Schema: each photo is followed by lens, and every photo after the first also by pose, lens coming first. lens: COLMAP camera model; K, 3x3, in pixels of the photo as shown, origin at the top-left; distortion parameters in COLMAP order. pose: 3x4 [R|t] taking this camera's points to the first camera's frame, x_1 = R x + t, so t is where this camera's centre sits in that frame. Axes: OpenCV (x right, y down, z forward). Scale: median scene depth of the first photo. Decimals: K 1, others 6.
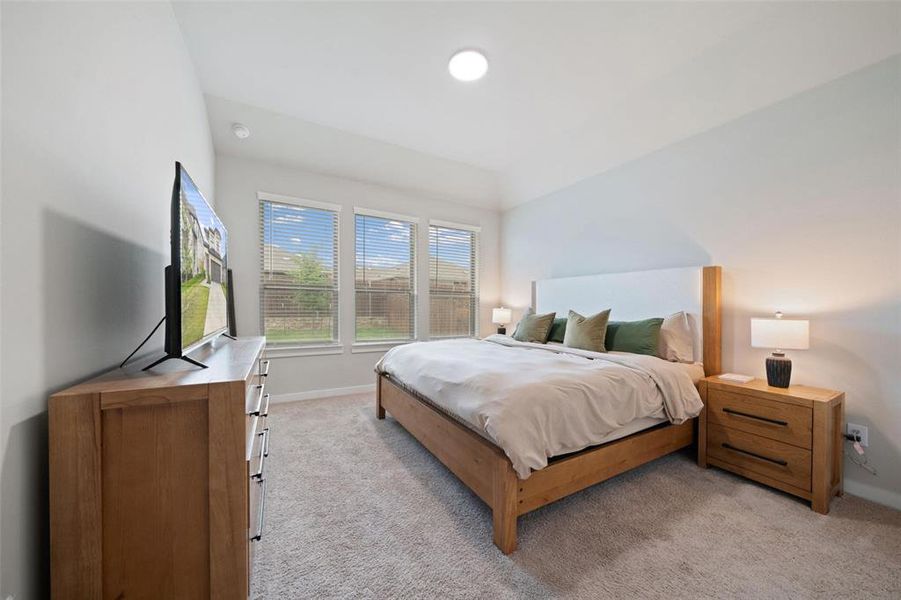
lens RADIAL K [[306.5, 0, 450.5], [0, 306.5, 300.0], [0, 0, 1]] dist [-0.000664, -0.000083]
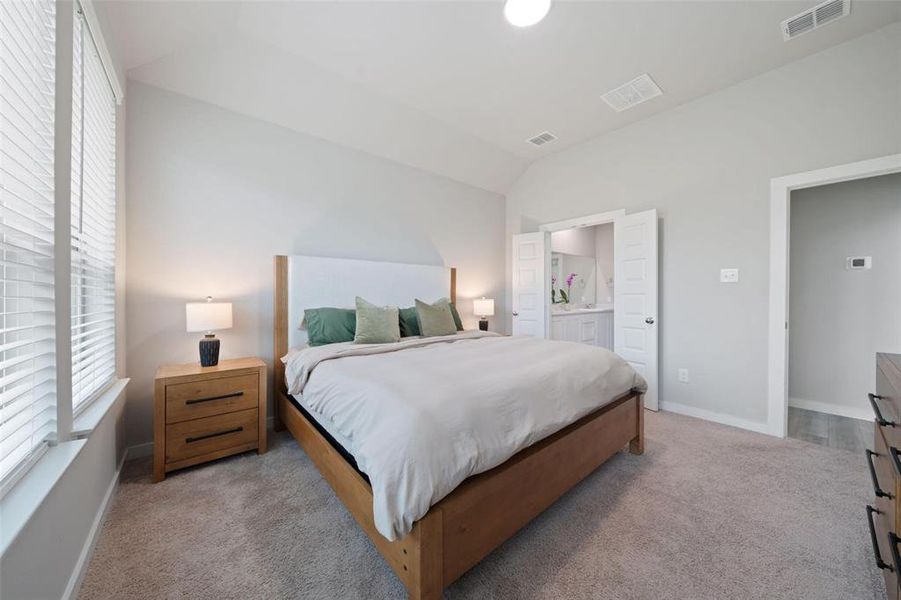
lens RADIAL K [[331.4, 0, 451.3], [0, 331.4, 299.6], [0, 0, 1]] dist [0.014601, -0.000065]
pose [[-0.153921, -0.028474, 0.987673, -0.215348], [-0.022916, 0.999419, 0.025241, 0.002241], [-0.987817, -0.018749, -0.154484, 0.360563]]
